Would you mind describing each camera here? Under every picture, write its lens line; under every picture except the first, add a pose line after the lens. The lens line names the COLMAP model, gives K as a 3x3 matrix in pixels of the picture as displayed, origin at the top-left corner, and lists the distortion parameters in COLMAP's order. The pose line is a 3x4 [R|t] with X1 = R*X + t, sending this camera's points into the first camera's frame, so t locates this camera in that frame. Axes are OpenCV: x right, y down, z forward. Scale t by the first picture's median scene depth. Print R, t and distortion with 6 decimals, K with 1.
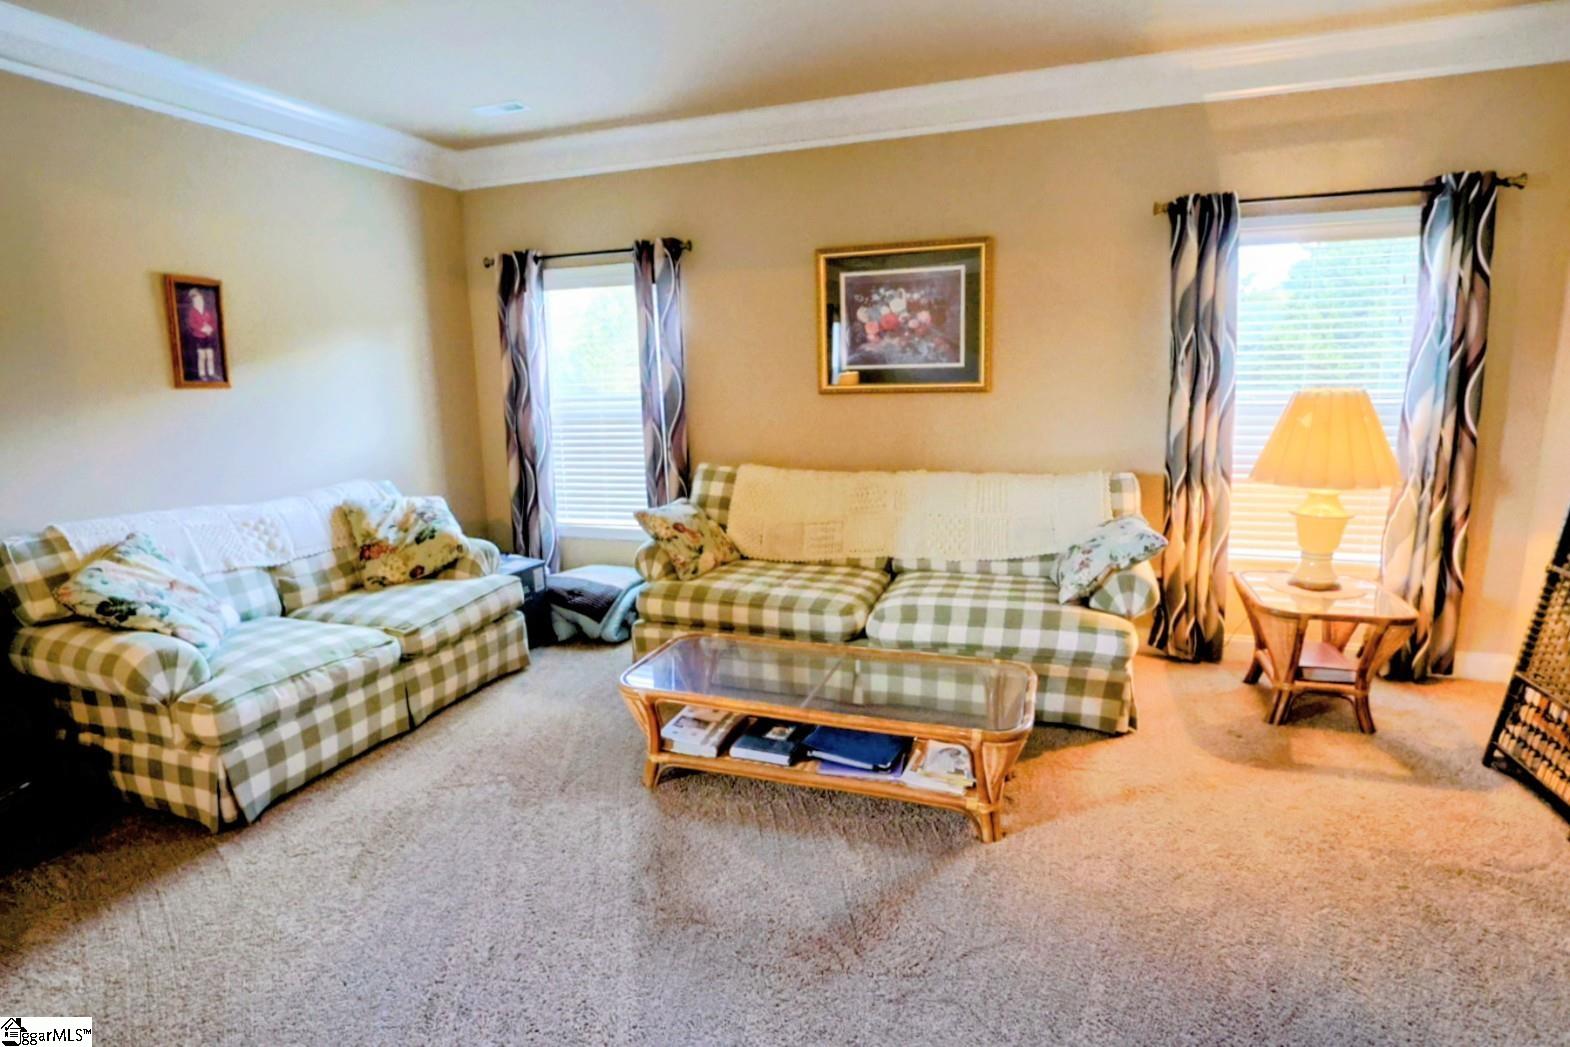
lens RADIAL K [[803.0, 0, 775.8], [0, 803.0, 529.7], [0, 0, 1]] dist [-0.016339, 0.001076]
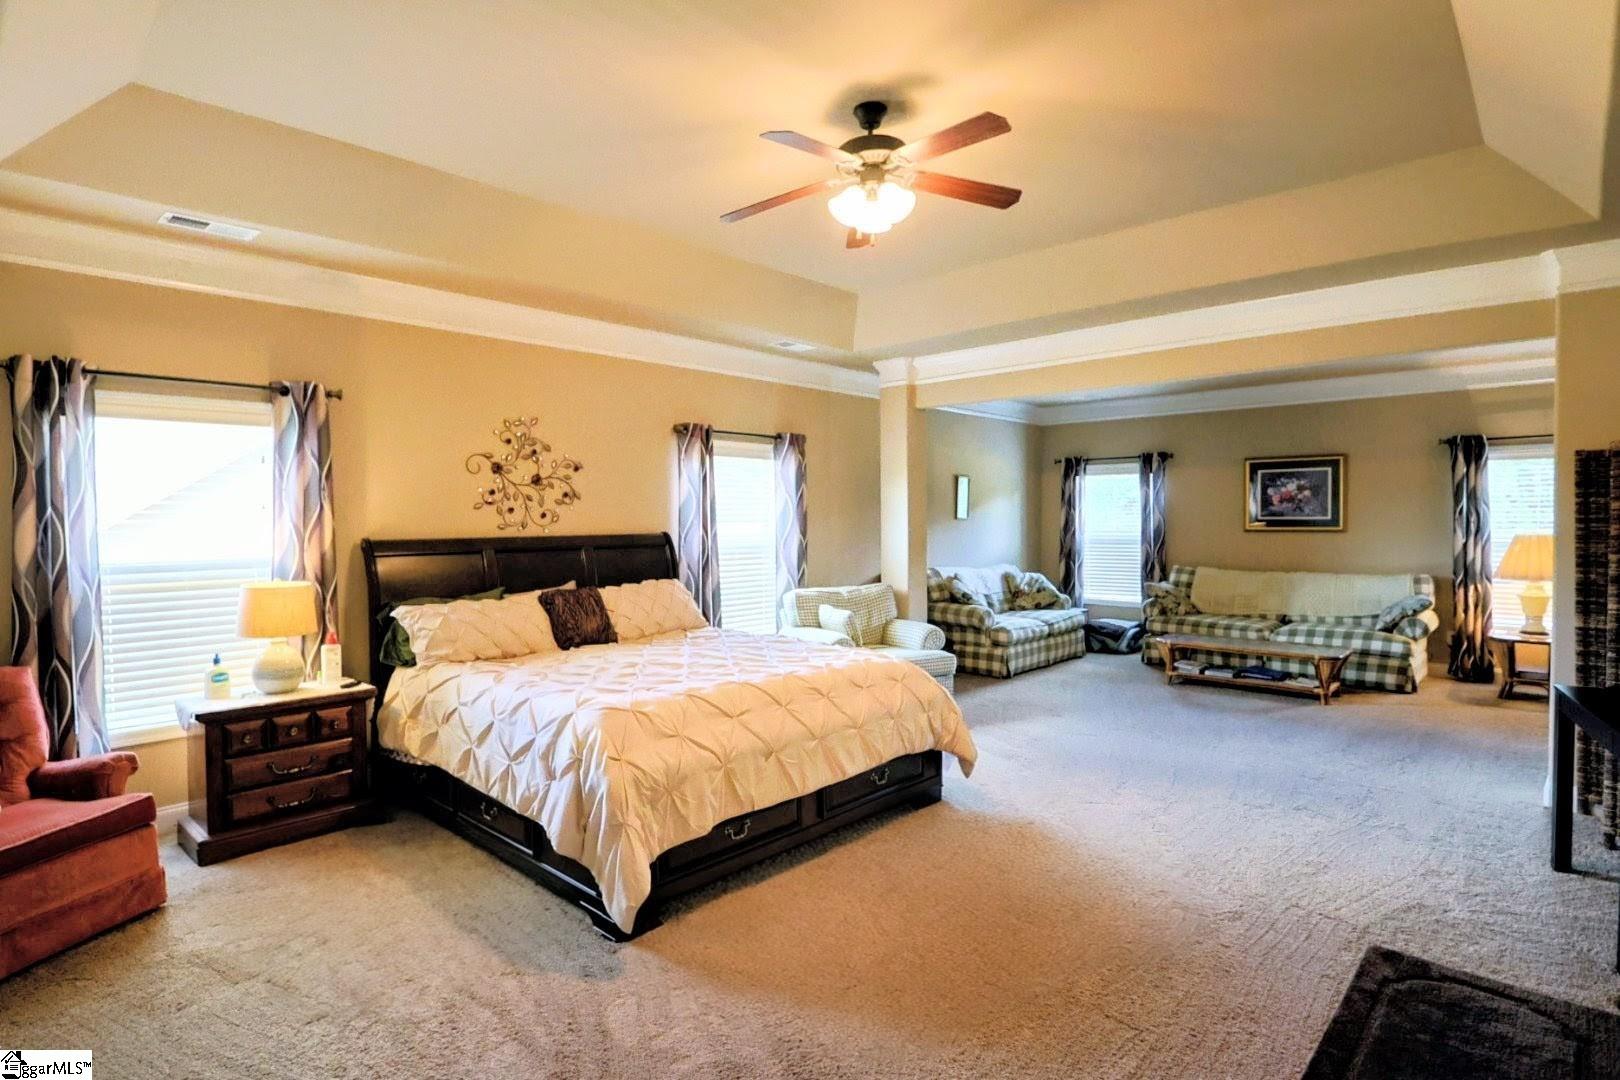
lens RADIAL K [[828.5, 0, 800.5], [0, 828.5, 546.4], [0, 0, 1]] dist [-0.016339, 0.001076]
pose [[0.916287, 0.034583, -0.399026, -0.144066], [-0.097547, 0.985535, -0.138583, 0.268463], [0.388461, 0.165906, 0.906407, -1.317498]]
